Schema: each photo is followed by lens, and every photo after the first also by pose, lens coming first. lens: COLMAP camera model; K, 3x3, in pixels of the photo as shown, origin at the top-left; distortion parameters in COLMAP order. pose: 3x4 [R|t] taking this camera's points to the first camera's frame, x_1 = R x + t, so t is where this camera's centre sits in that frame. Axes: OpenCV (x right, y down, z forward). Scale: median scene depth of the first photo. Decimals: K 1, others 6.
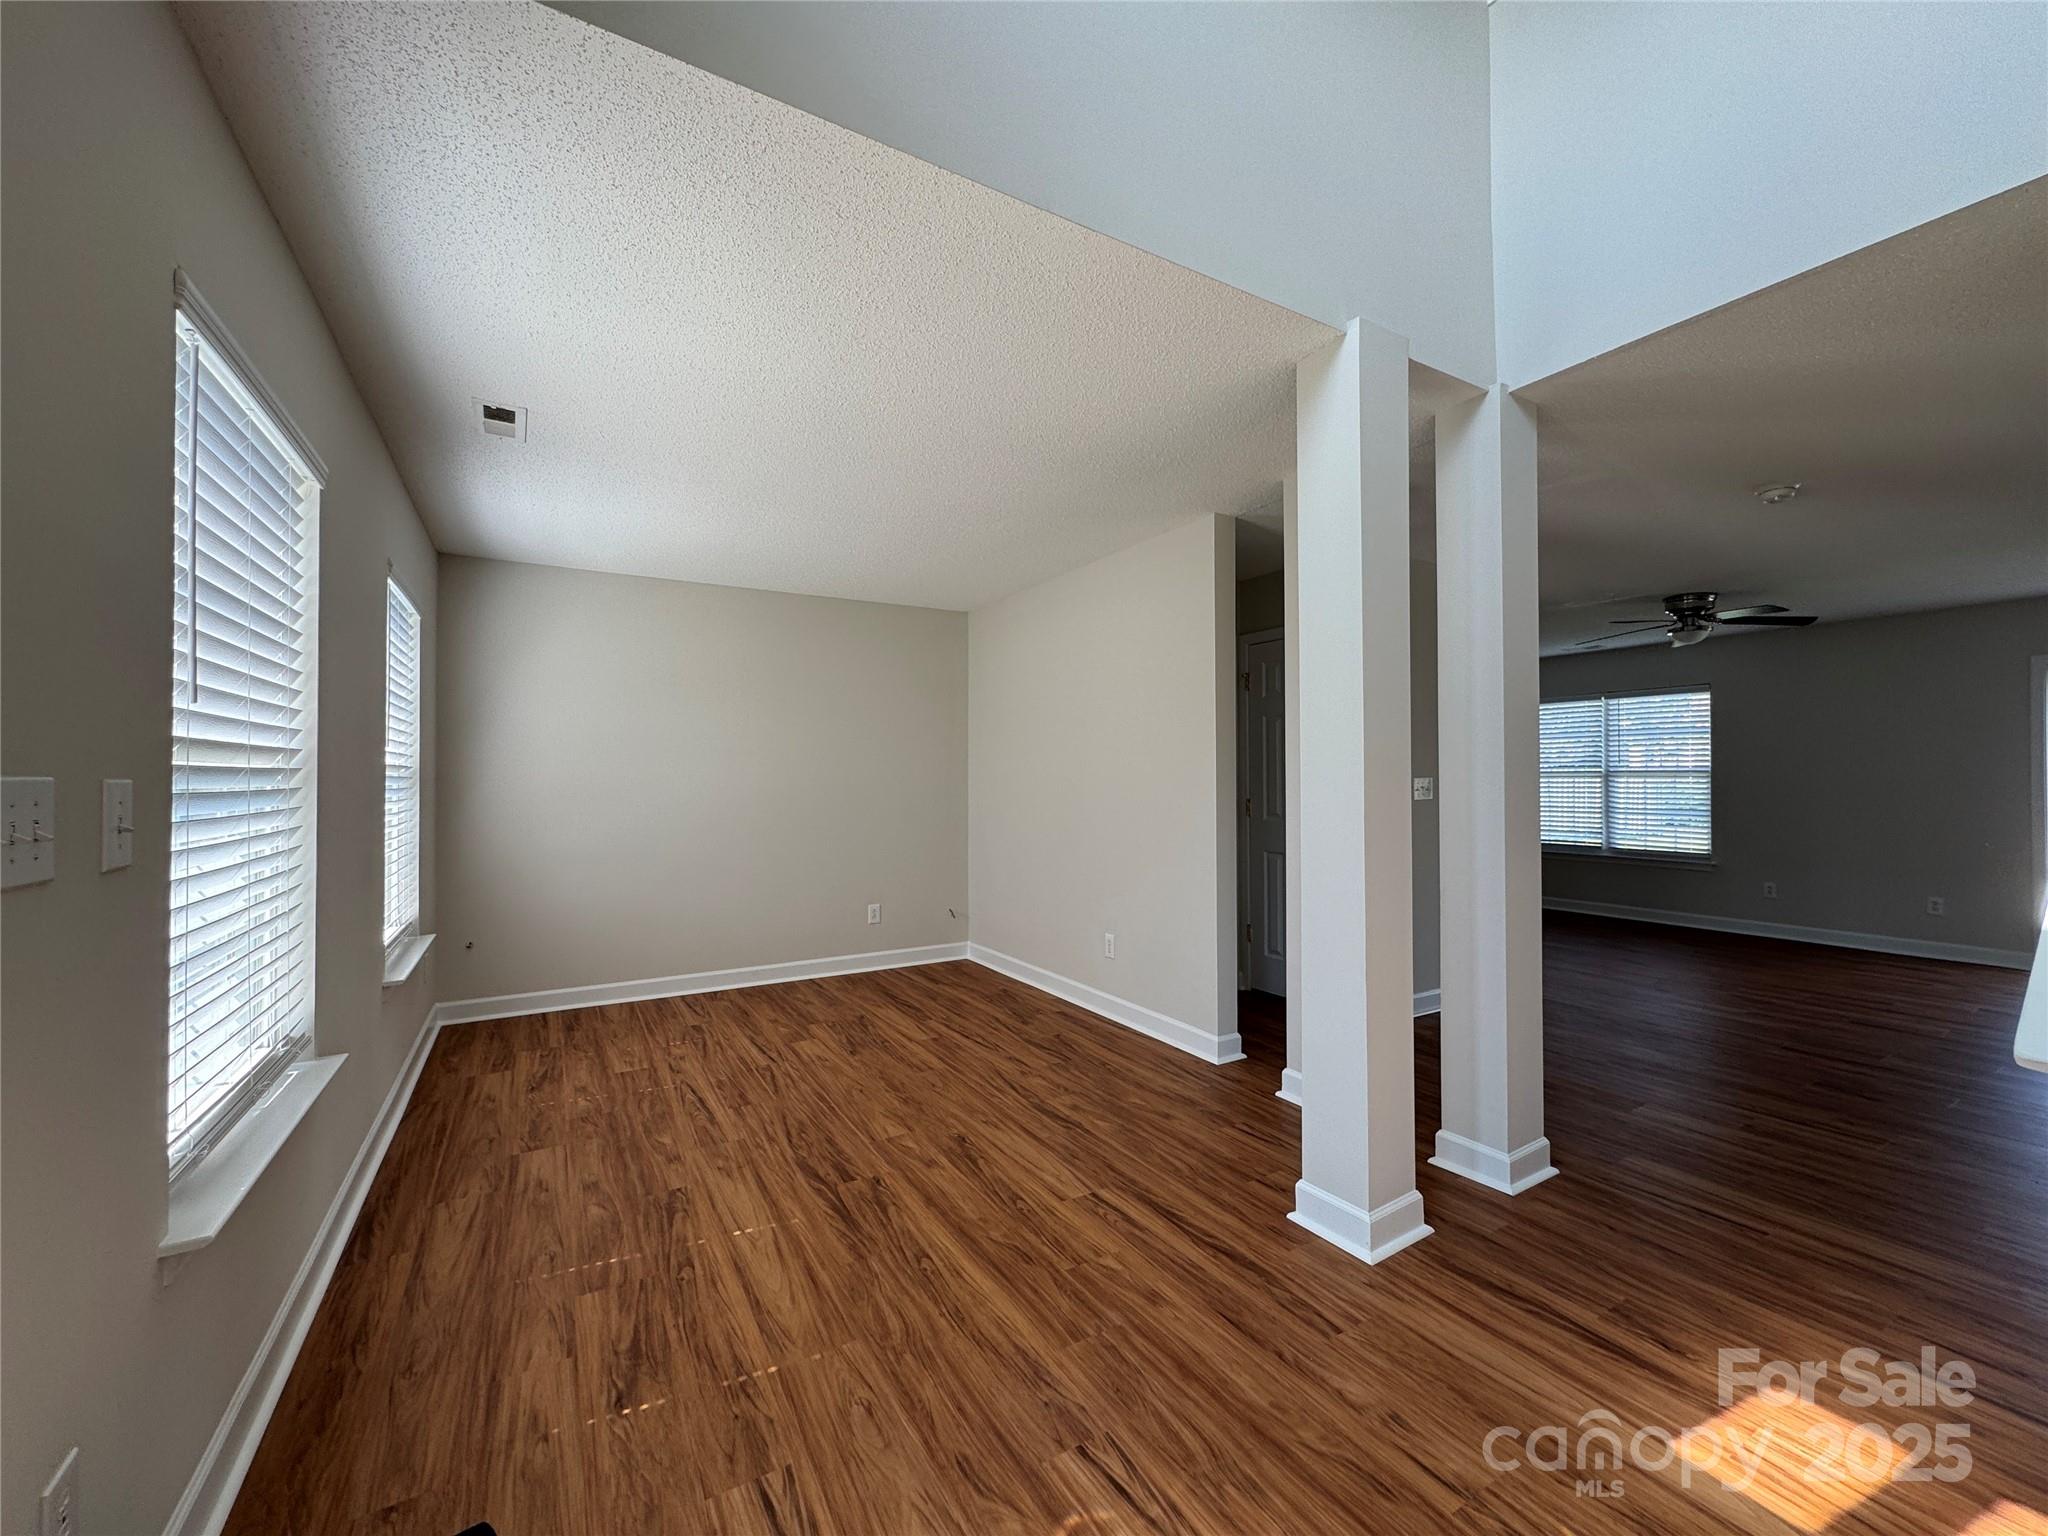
lens RADIAL K [[815.7, 0, 1025.3], [0, 815.7, 771.8], [0, 0, 1]] dist [-0.003366, 0.000369]
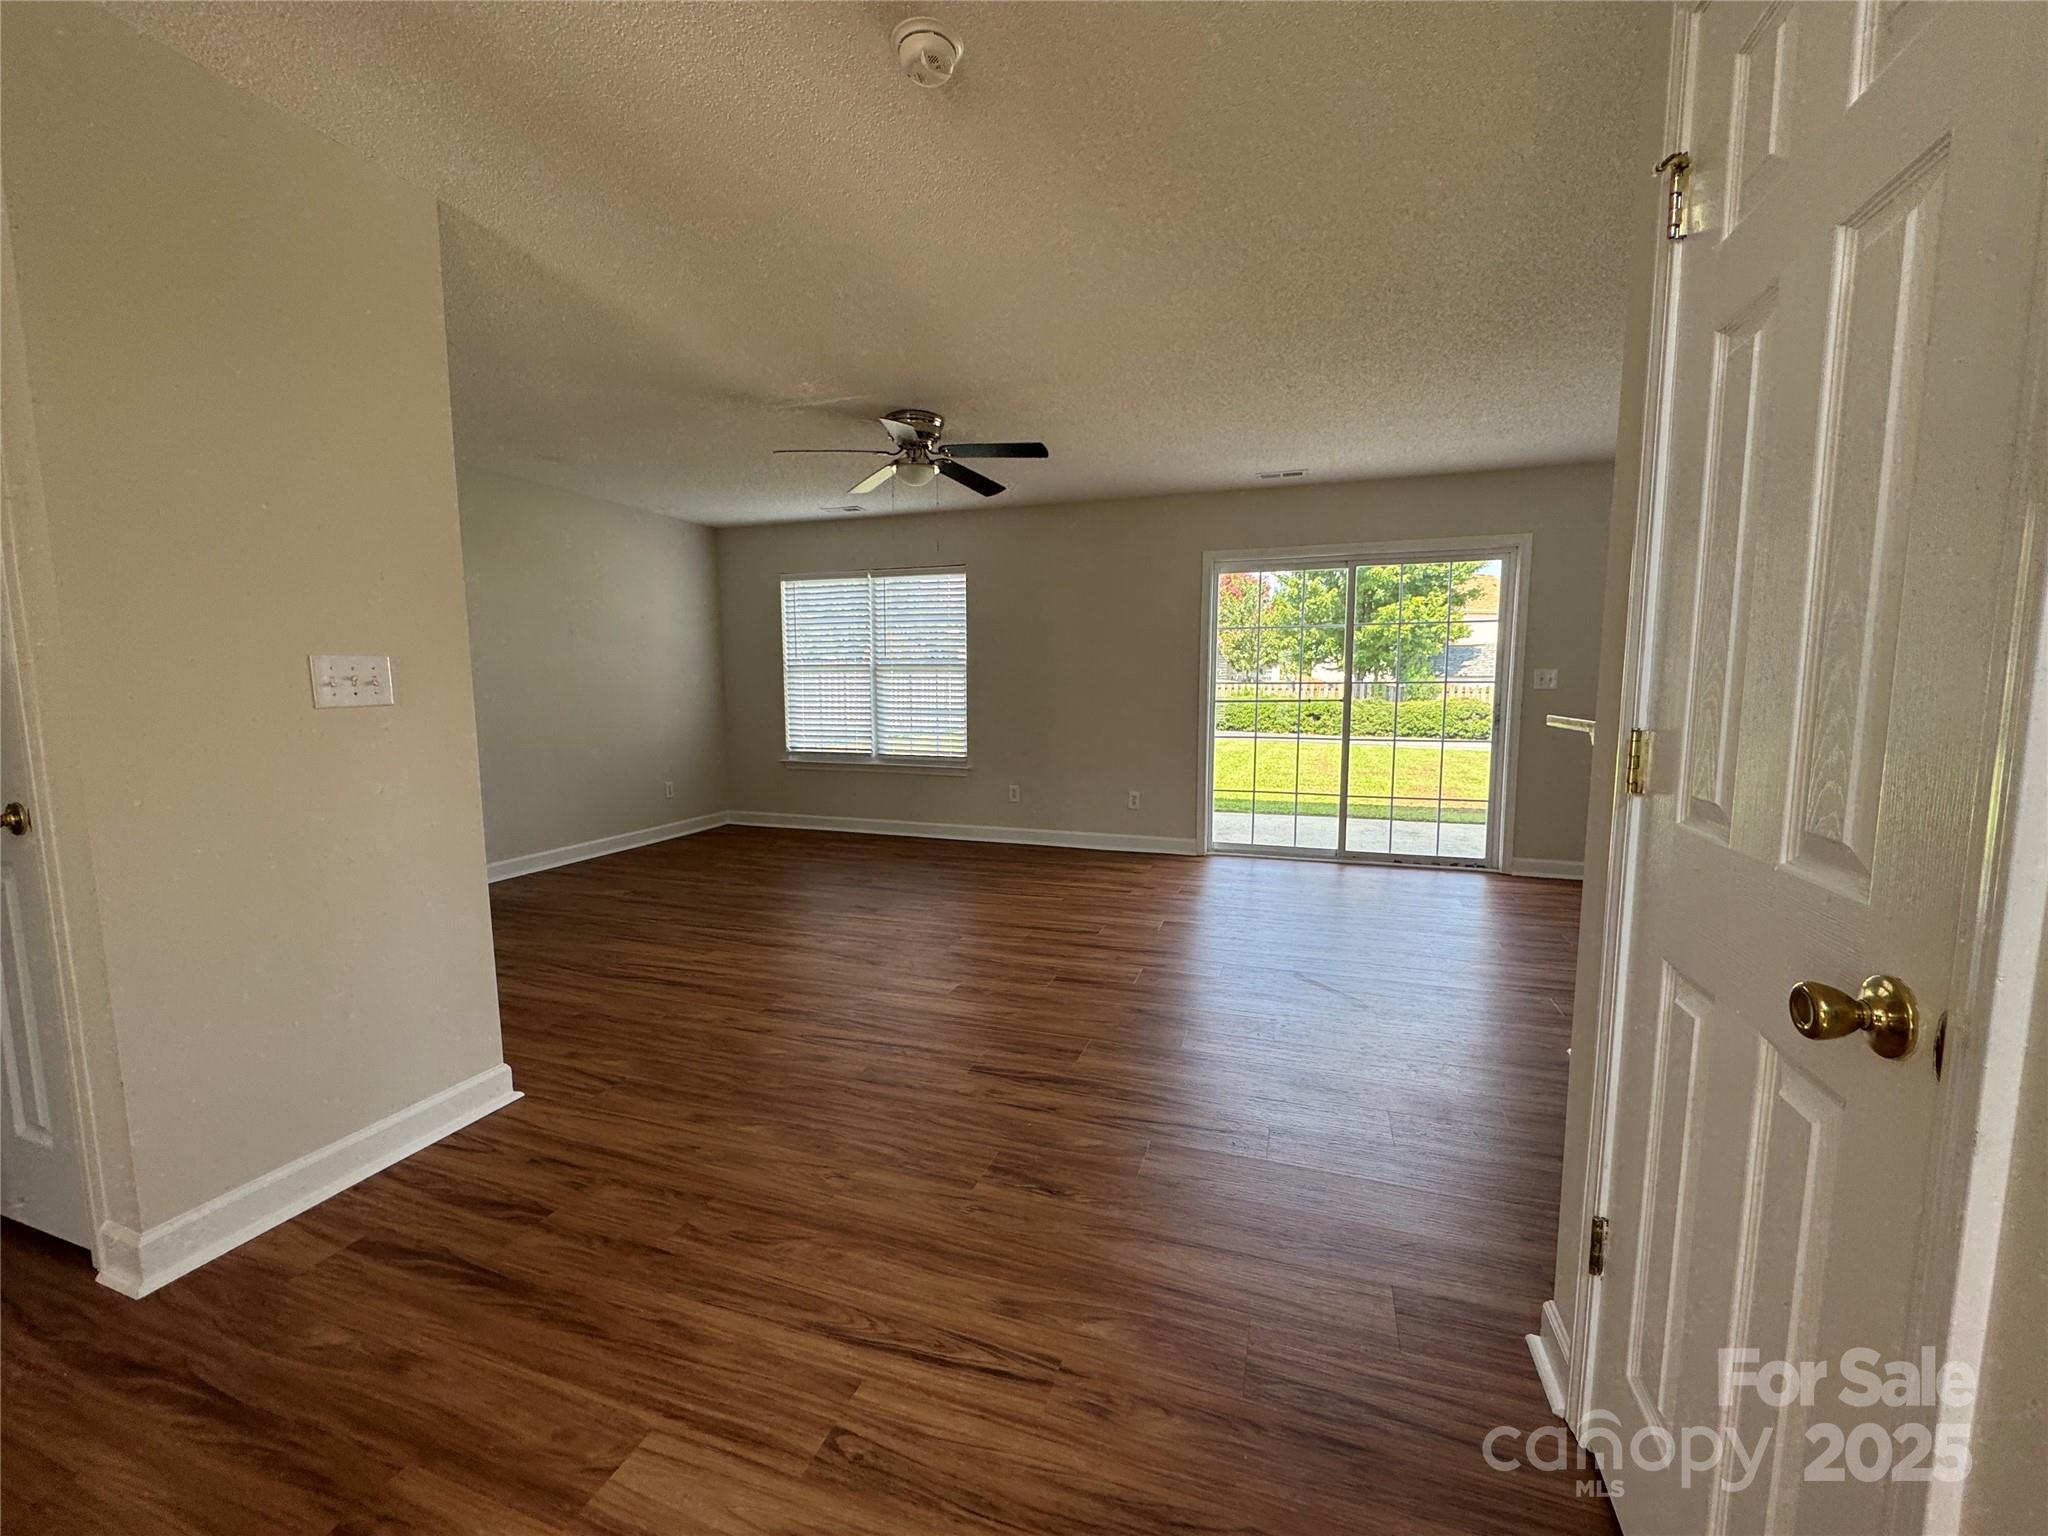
lens RADIAL K [[815.7, 0, 1028.3], [0, 815.7, 771.2], [0, 0, 1]] dist [-0.003366, 0.000369]
pose [[0.758798, -0.072102, 0.647323, 0.812763], [-0.005171, 0.993156, 0.116683, 0.027170], [-0.651306, -0.091887, 0.753231, 0.724867]]
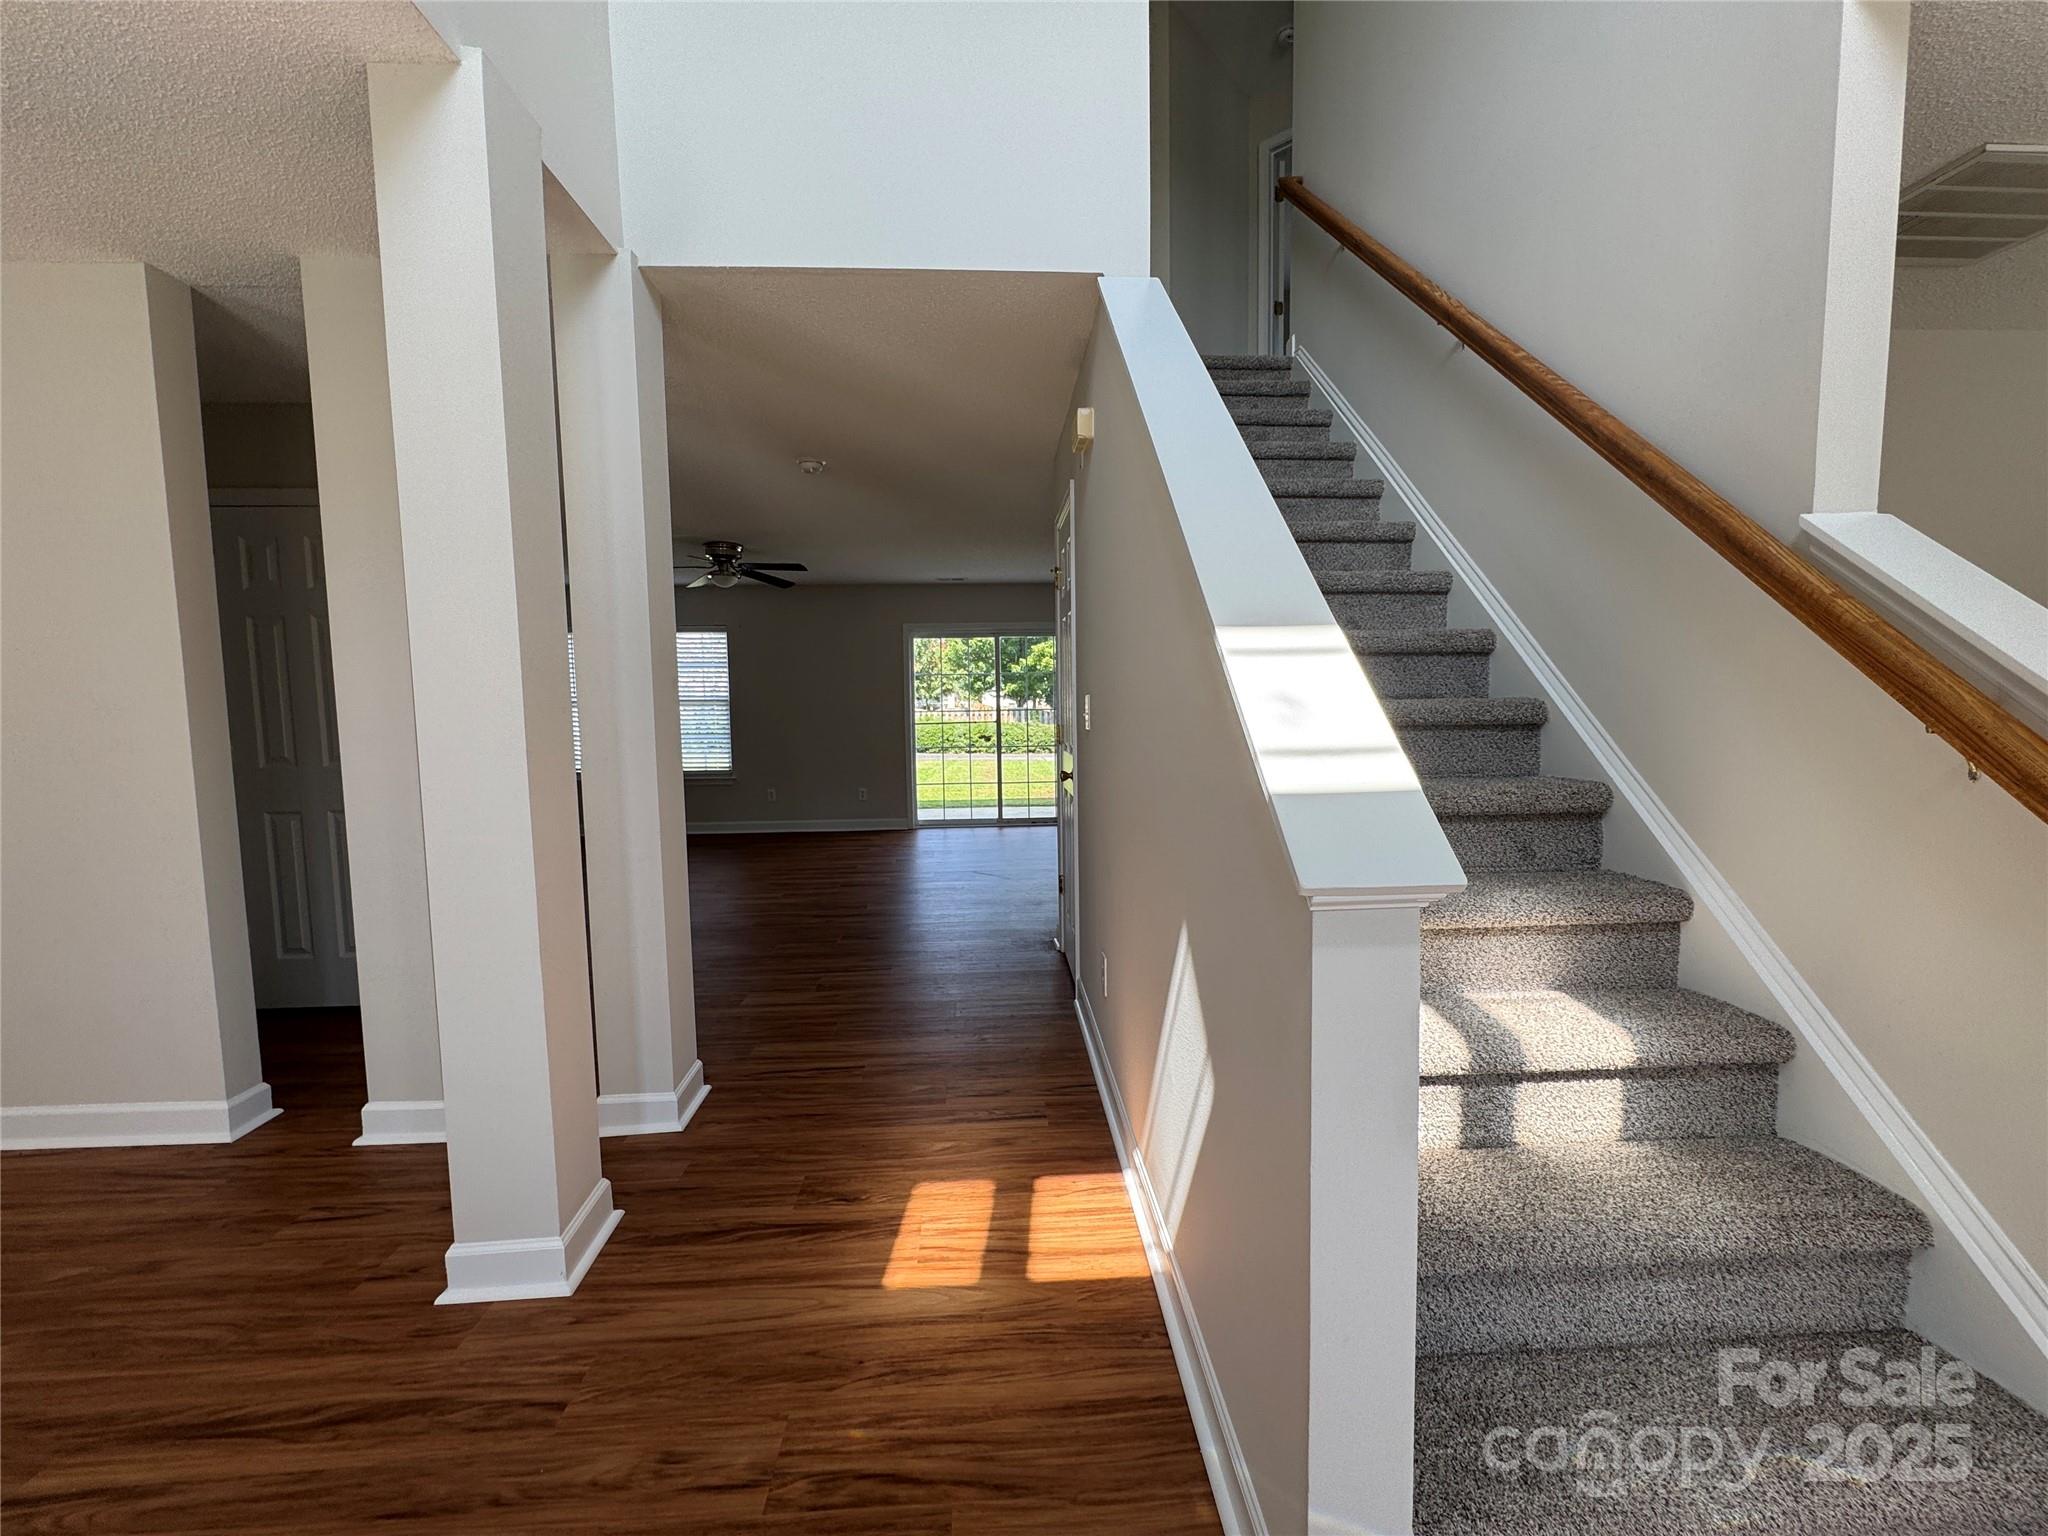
lens RADIAL K [[815.7, 0, 1027.7], [0, 815.7, 770.0], [0, 0, 1]] dist [-0.003366, 0.000369]
pose [[0.457137, -0.074899, 0.886237, -0.040907], [0.003626, 0.996596, 0.082355, 0.011596], [-0.889389, -0.034434, 0.455853, 0.194083]]
